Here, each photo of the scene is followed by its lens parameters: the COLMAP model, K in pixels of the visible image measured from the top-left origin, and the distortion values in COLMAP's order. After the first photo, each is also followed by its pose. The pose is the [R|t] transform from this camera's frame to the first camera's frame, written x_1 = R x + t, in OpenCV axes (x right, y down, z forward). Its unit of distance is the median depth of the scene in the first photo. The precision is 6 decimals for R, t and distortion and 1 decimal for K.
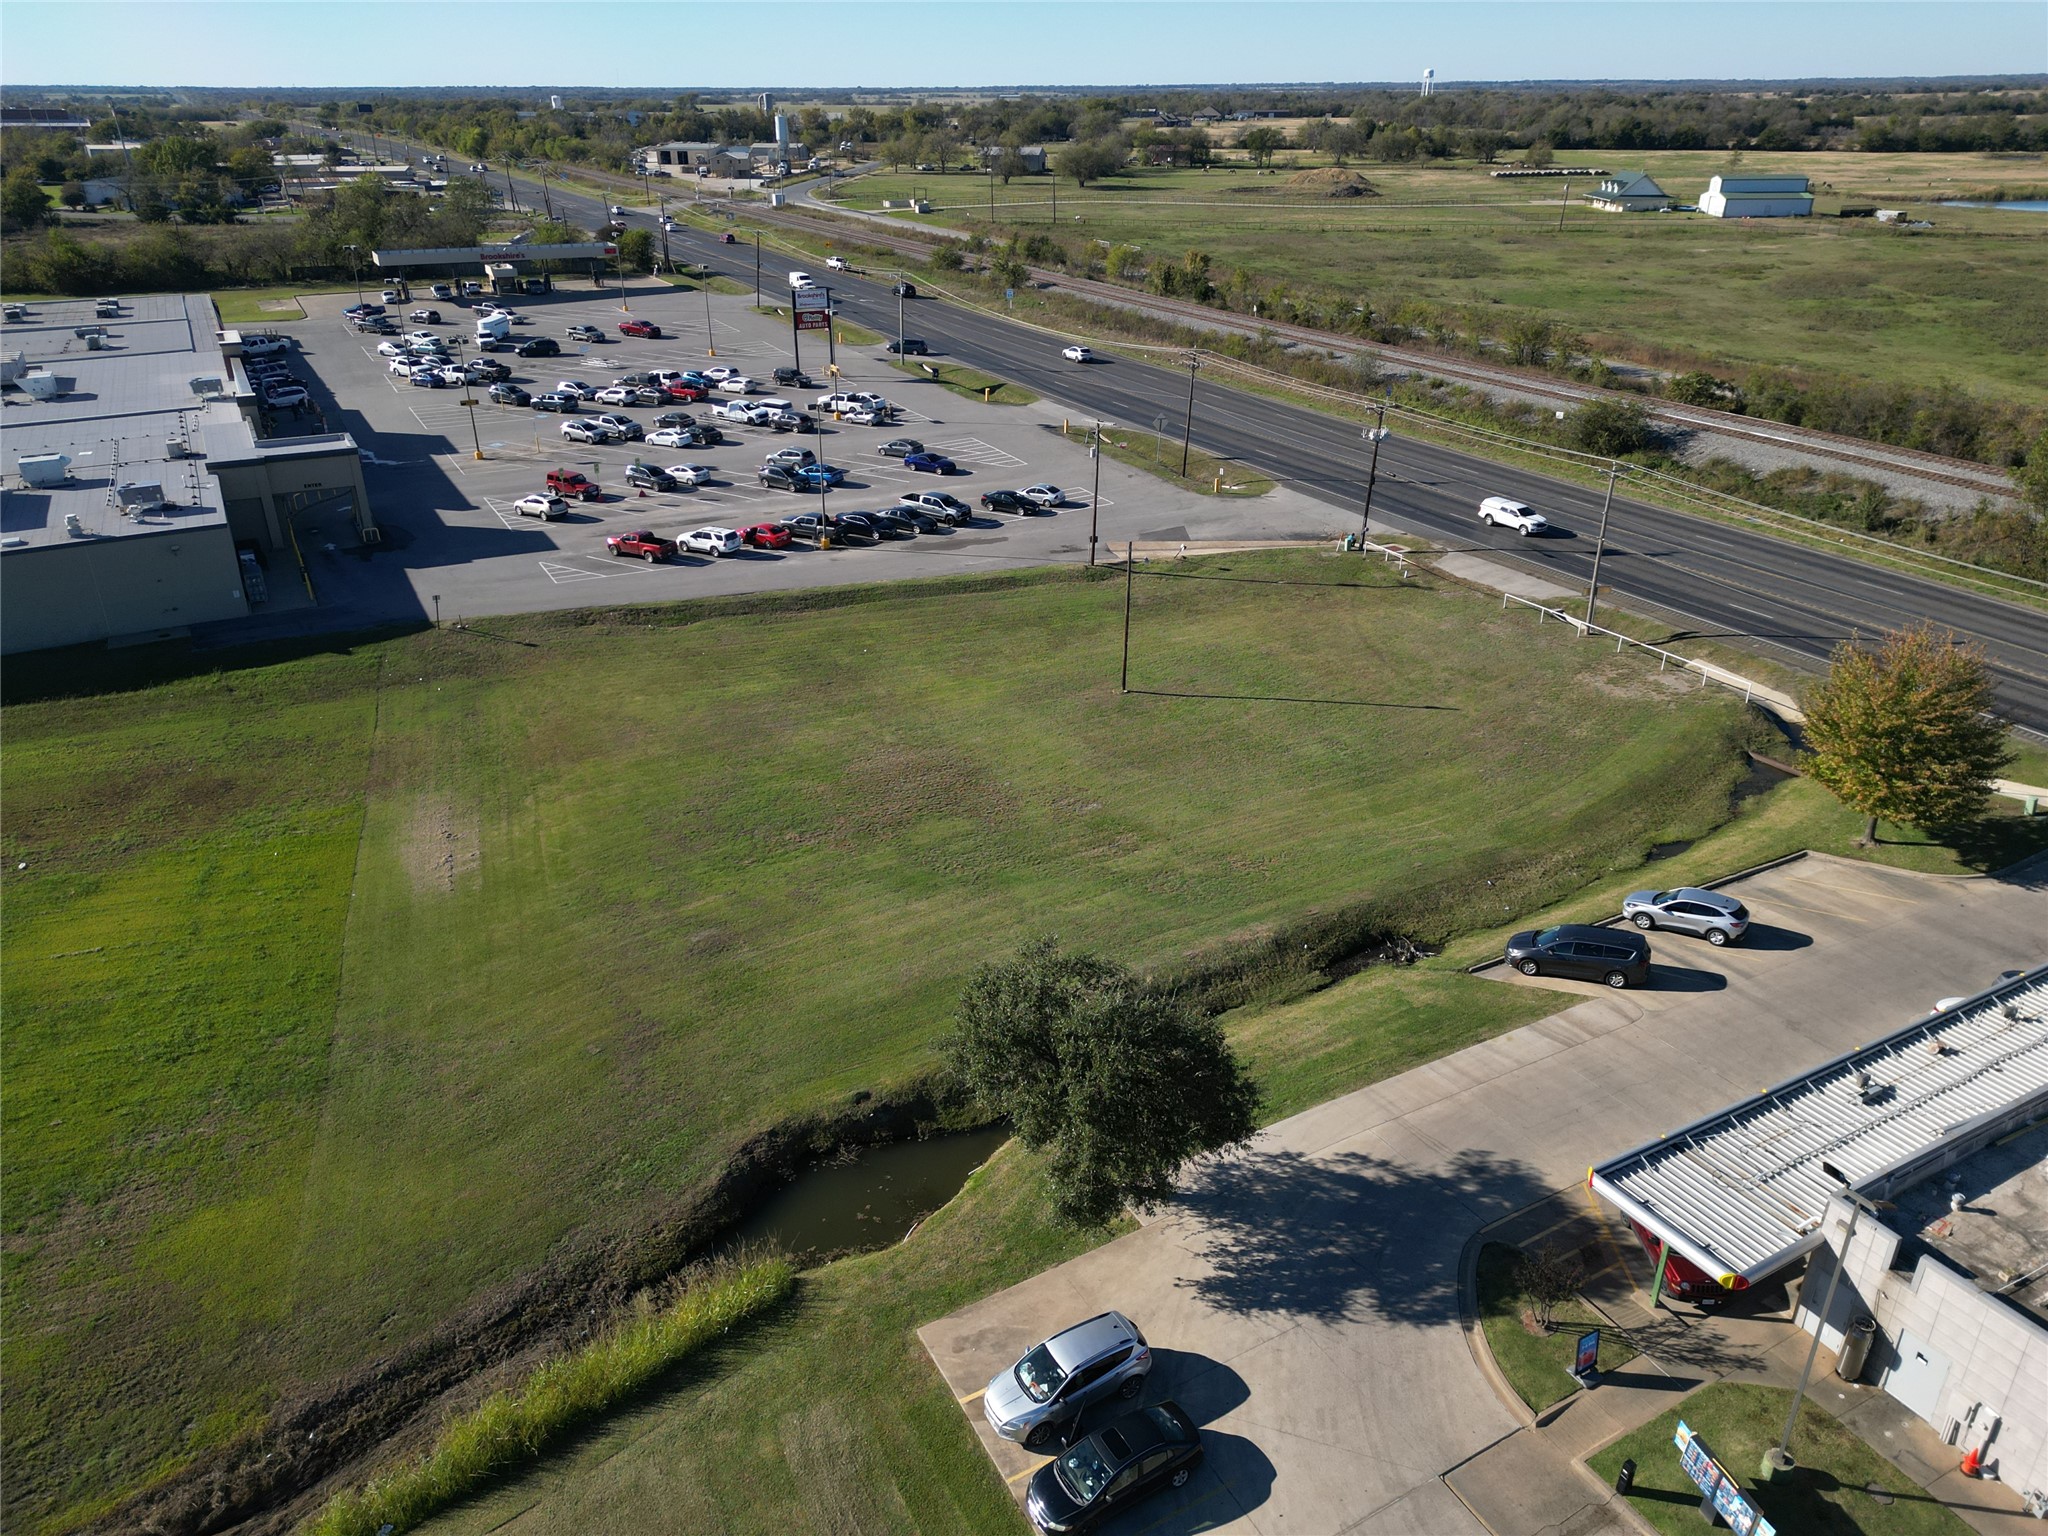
lens RADIAL K [[1425.3, 0, 1019.1], [0, 1425.3, 771.4], [0, 0, 1]] dist [0.076536, -0.069826]
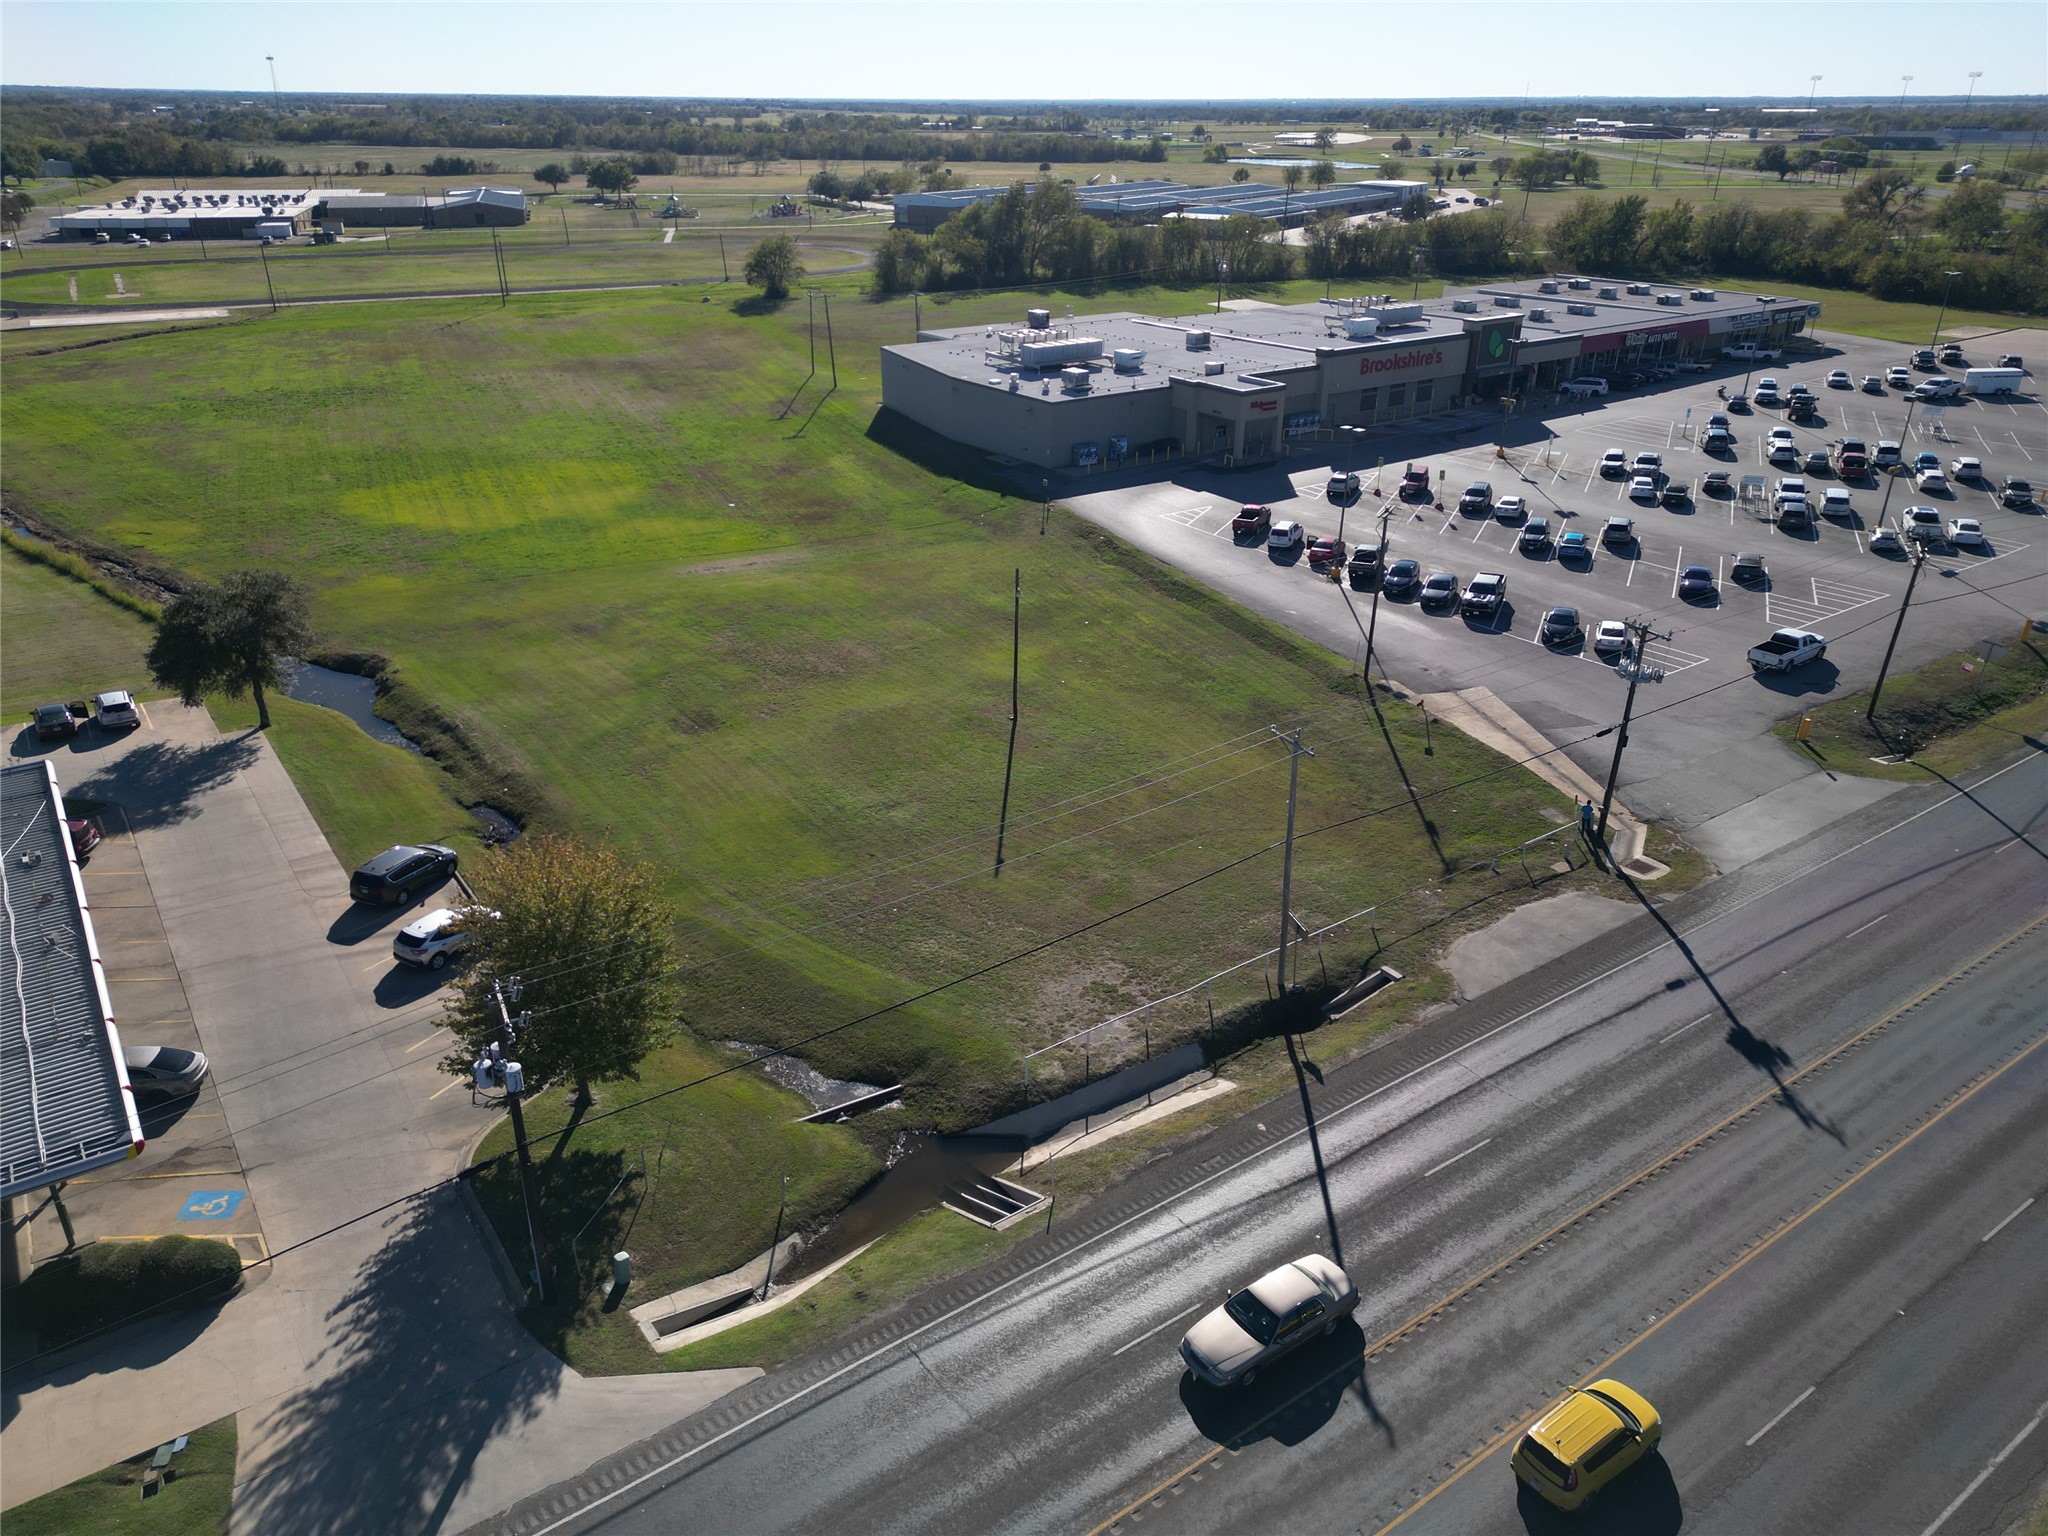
lens RADIAL K [[1425.3, 0, 1019.1], [0, 1425.3, 771.4], [0, 0, 1]] dist [0.076536, -0.069826]
pose [[0.113324, 0.425571, -0.897801, 0.885709], [-0.430123, 0.835572, 0.341782, -0.330656], [0.895630, 0.347432, 0.277738, 0.678381]]
